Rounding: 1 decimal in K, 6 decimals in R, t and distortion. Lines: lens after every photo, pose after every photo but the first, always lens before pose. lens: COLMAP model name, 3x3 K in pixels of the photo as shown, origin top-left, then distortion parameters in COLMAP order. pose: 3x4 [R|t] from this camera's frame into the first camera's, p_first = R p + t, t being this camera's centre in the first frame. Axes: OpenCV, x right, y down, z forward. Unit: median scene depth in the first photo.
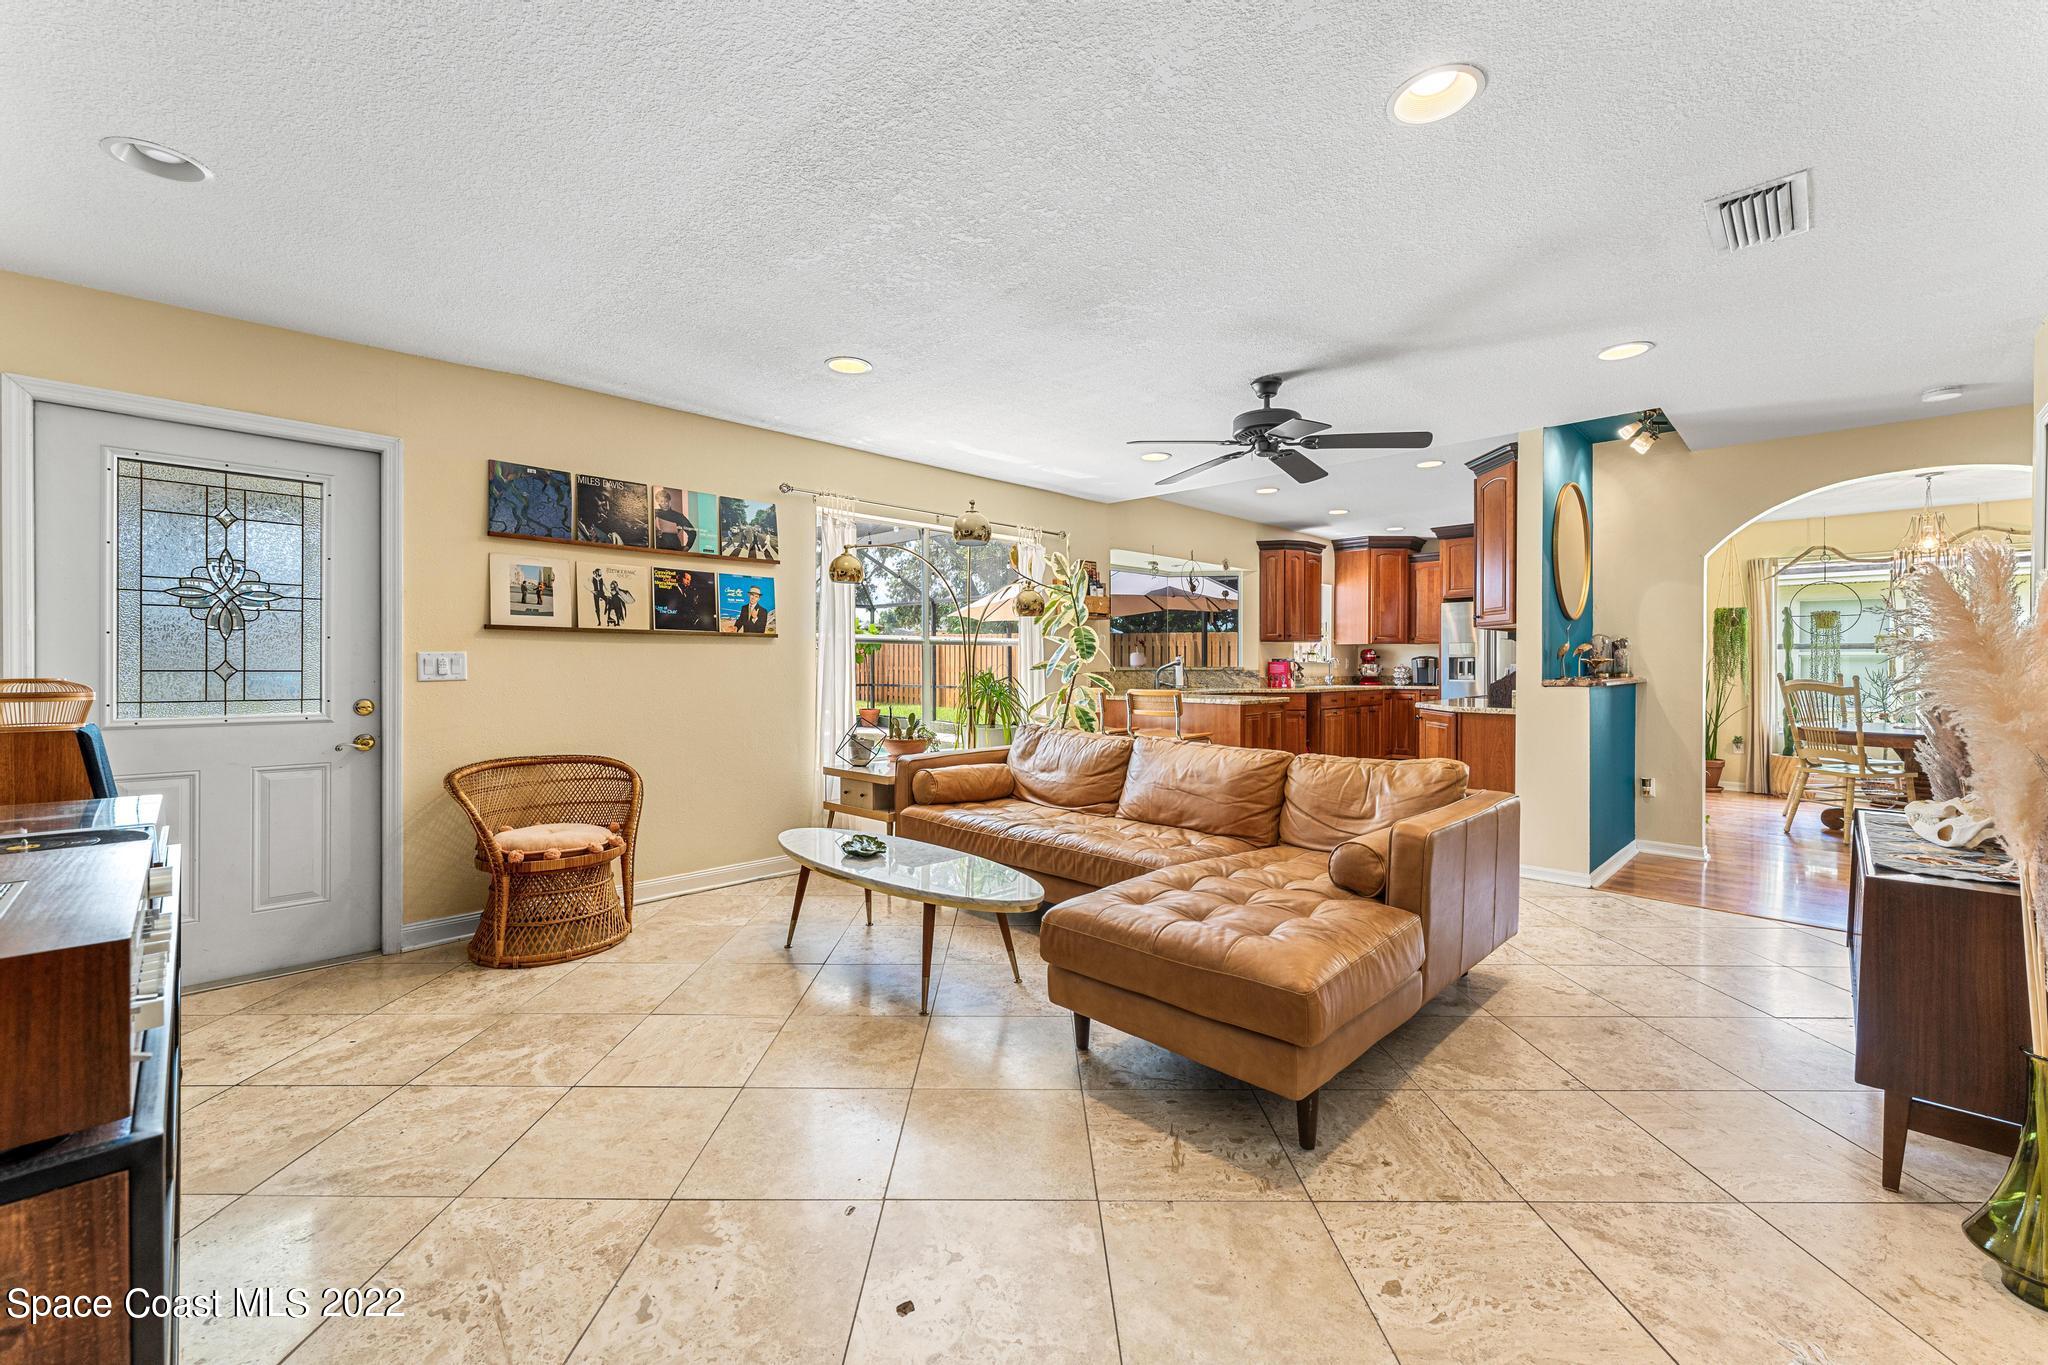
lens RADIAL K [[819.8, 0, 1023.1], [0, 819.8, 672.1], [0, 0, 1]] dist [0.002793, -0.000630]
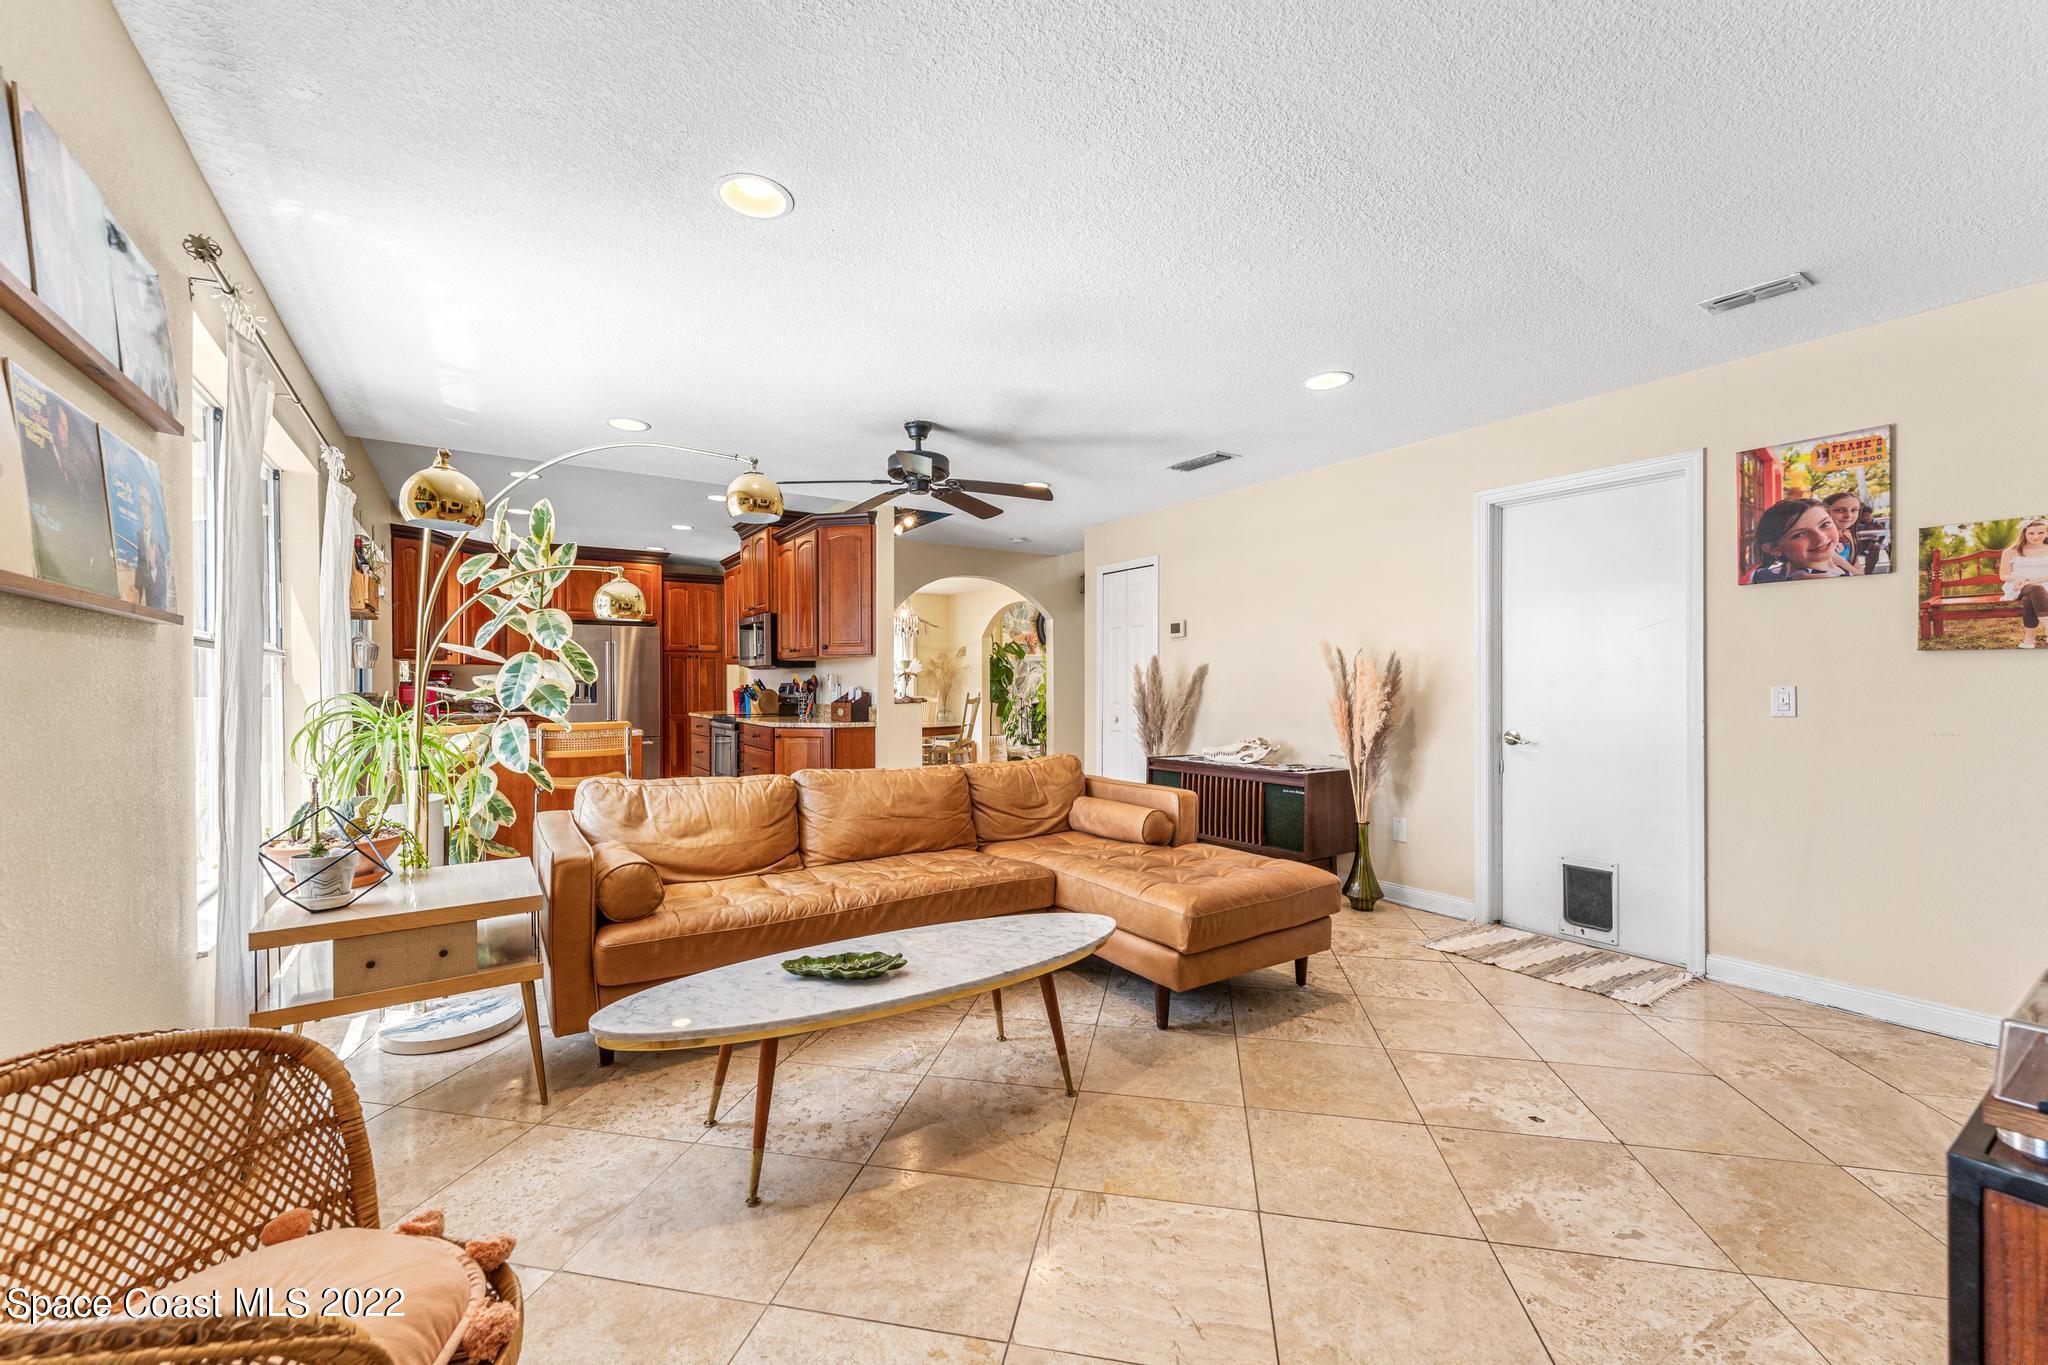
lens RADIAL K [[819.8, 0, 1006.9], [0, 819.8, 690.2], [0, 0, 1]] dist [0.002793, -0.000630]
pose [[0.205866, -0.009037, 0.978539, -0.882011], [0.012550, 0.999899, 0.006594, -0.014566], [-0.978500, 0.010923, 0.205958, 0.797431]]
